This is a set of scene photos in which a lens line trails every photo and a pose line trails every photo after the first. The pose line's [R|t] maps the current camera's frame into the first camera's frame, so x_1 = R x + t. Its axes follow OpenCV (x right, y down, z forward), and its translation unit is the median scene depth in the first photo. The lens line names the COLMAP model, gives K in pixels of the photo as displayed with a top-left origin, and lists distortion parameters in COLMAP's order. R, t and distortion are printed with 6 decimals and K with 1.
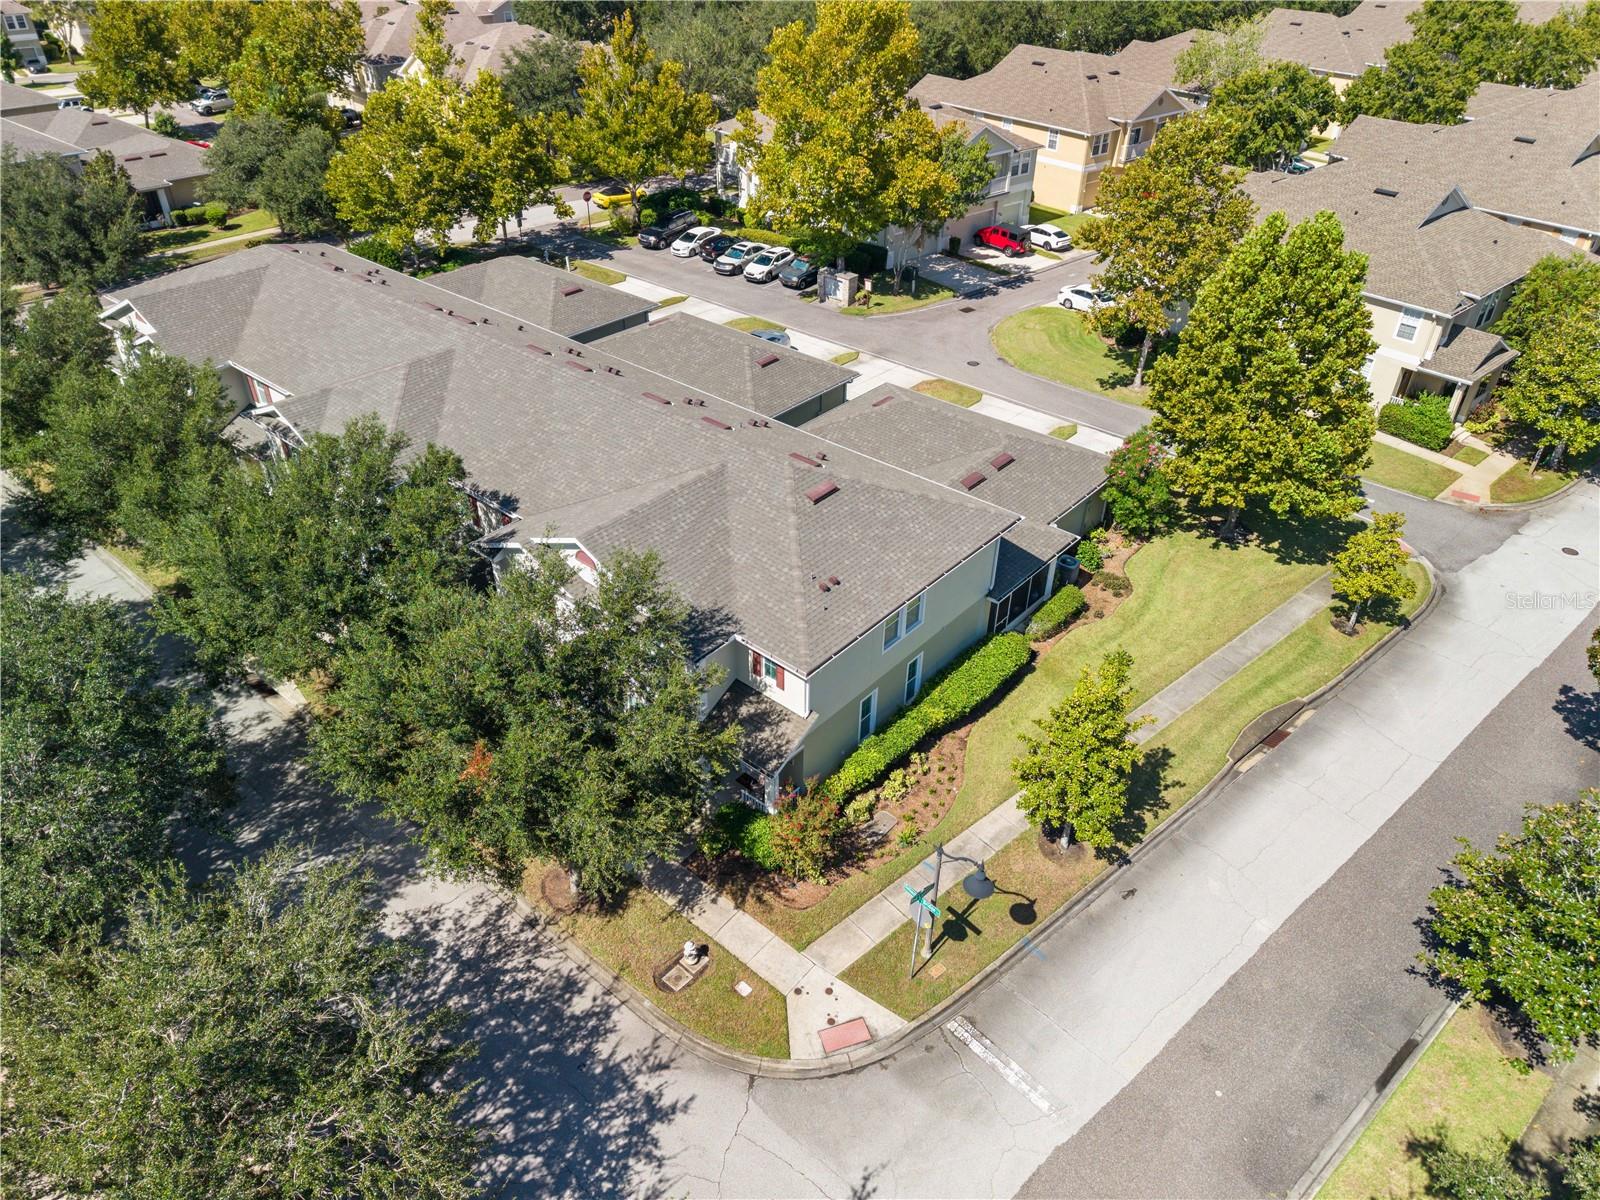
lens RADIAL K [[1064.3, 0, 800.0], [0, 1064.3, 600.0], [0, 0, 1]] dist [0.038322, -0.037861]
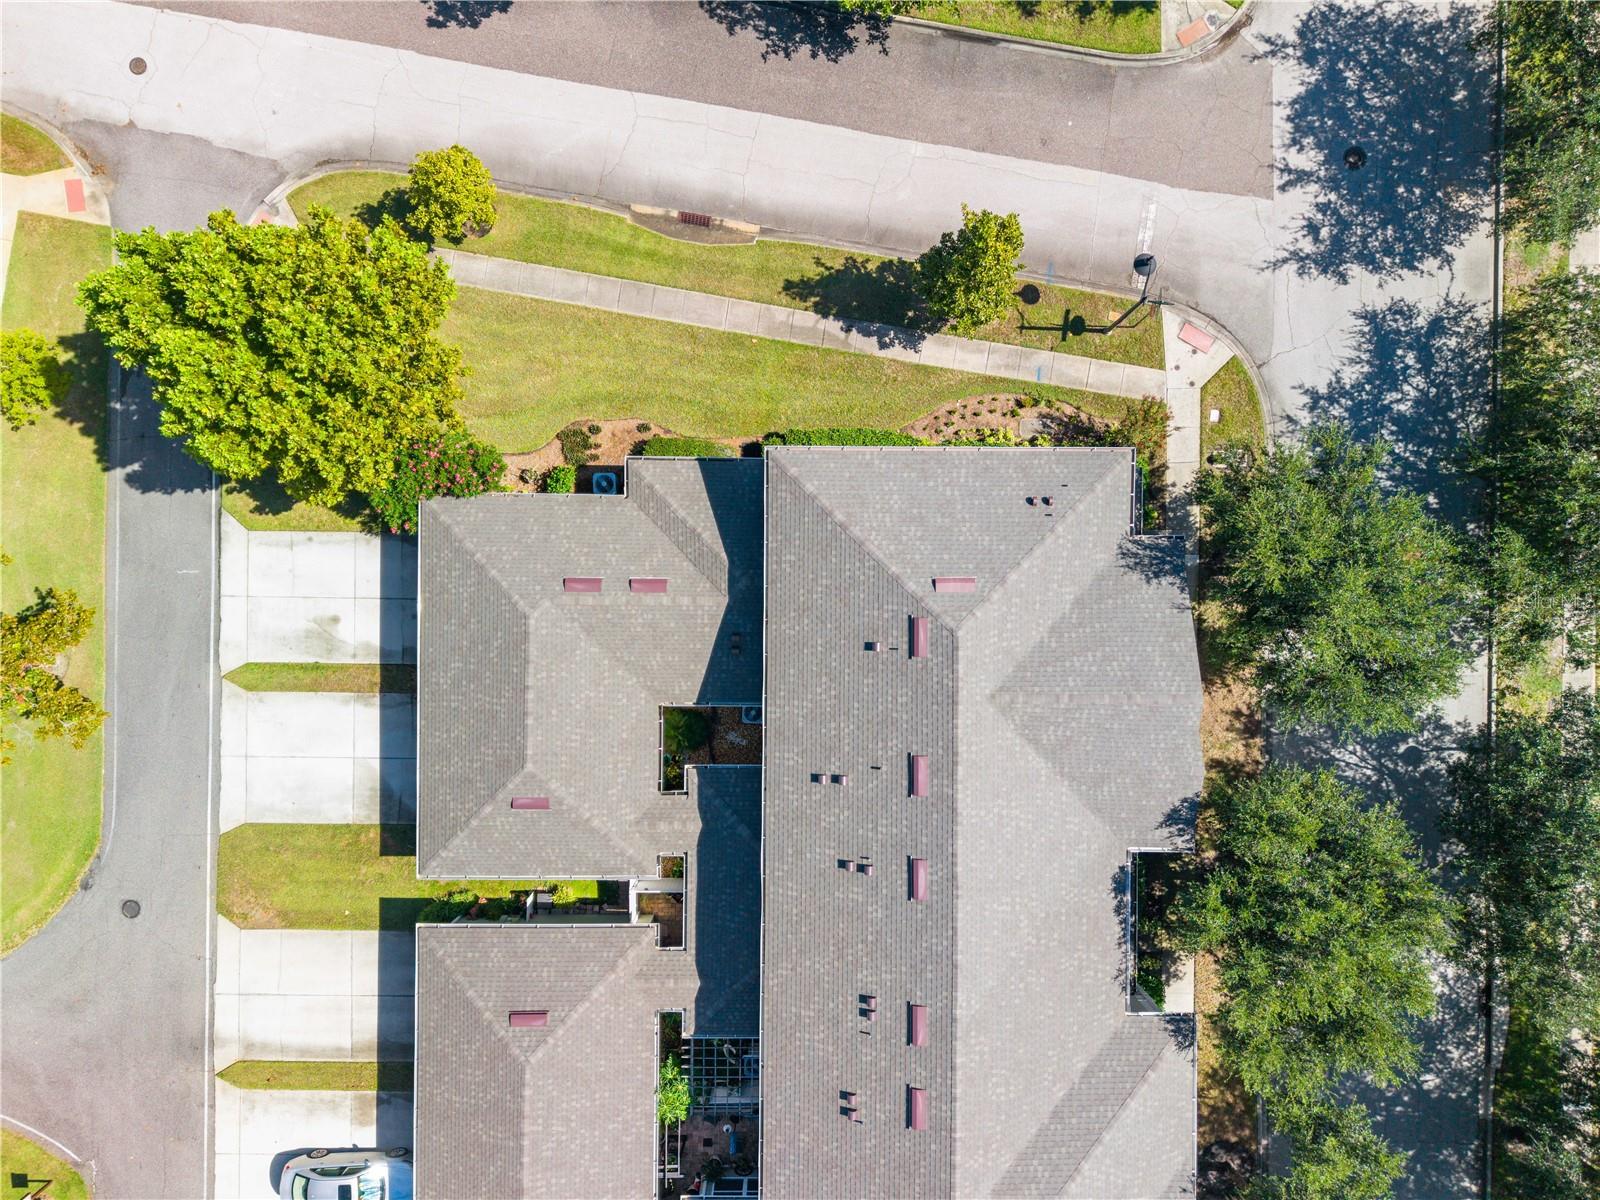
lens RADIAL K [[1066.3, 0, 800.0], [0, 1066.3, 600.0], [0, 0, 1]] dist [0.042757, -0.049786]
pose [[-0.642261, -0.765943, -0.028824, 0.095326], [0.419460, -0.382704, 0.823159, -0.702119], [-0.641525, 0.516593, 0.567078, 0.426086]]
